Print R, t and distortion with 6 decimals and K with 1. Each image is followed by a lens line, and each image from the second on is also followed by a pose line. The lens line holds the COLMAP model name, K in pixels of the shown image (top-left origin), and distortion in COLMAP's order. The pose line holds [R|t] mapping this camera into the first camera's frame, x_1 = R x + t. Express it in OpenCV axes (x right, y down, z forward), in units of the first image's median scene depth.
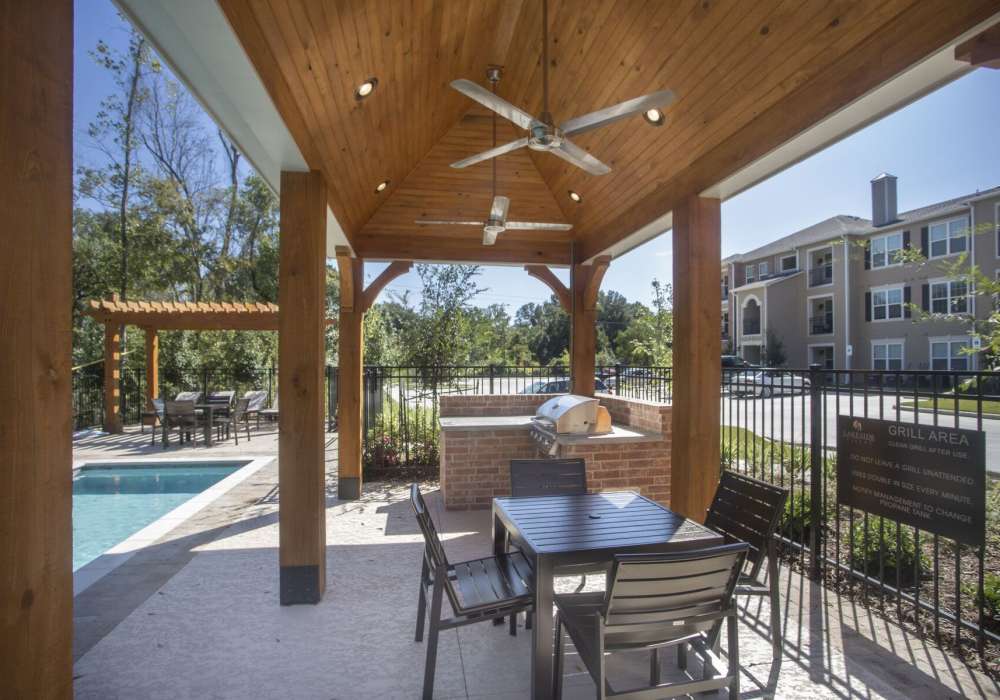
lens RADIAL K [[544.5, 0, 501.0], [0, 544.5, 359.6], [0, 0, 1]] dist [-0.028853, 0.000264]
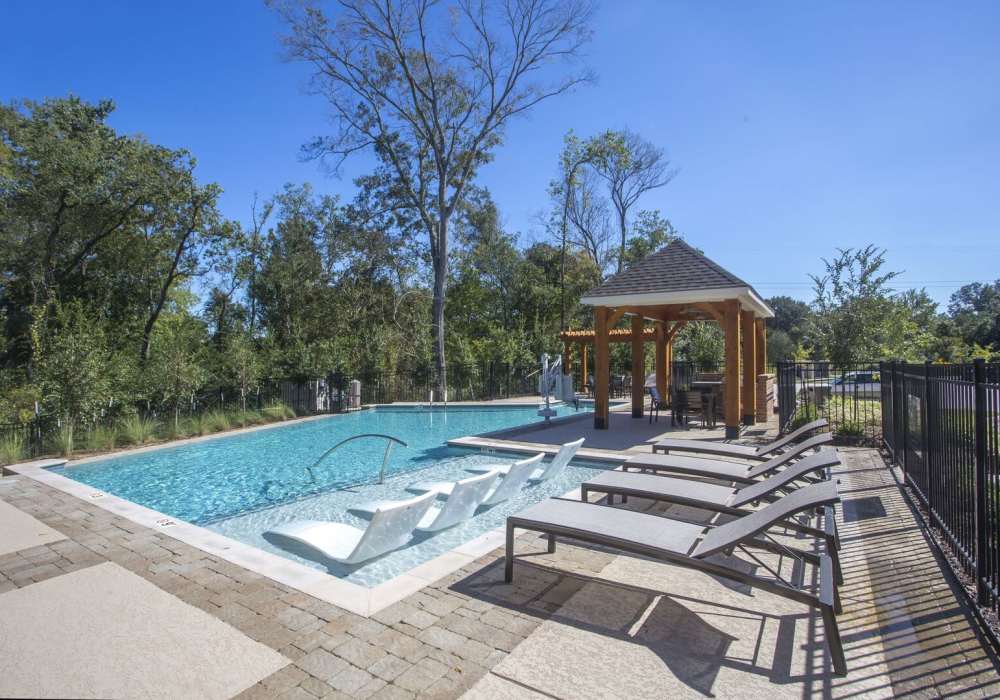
lens RADIAL K [[544.5, 0, 501.0], [0, 544.5, 359.6], [0, 0, 1]] dist [-0.028853, 0.000264]
pose [[0.775263, -0.002104, -0.631635, 0.111694], [0.005383, 0.999980, 0.003276, -0.001950], [0.631615, -0.005940, 0.775259, -0.221921]]
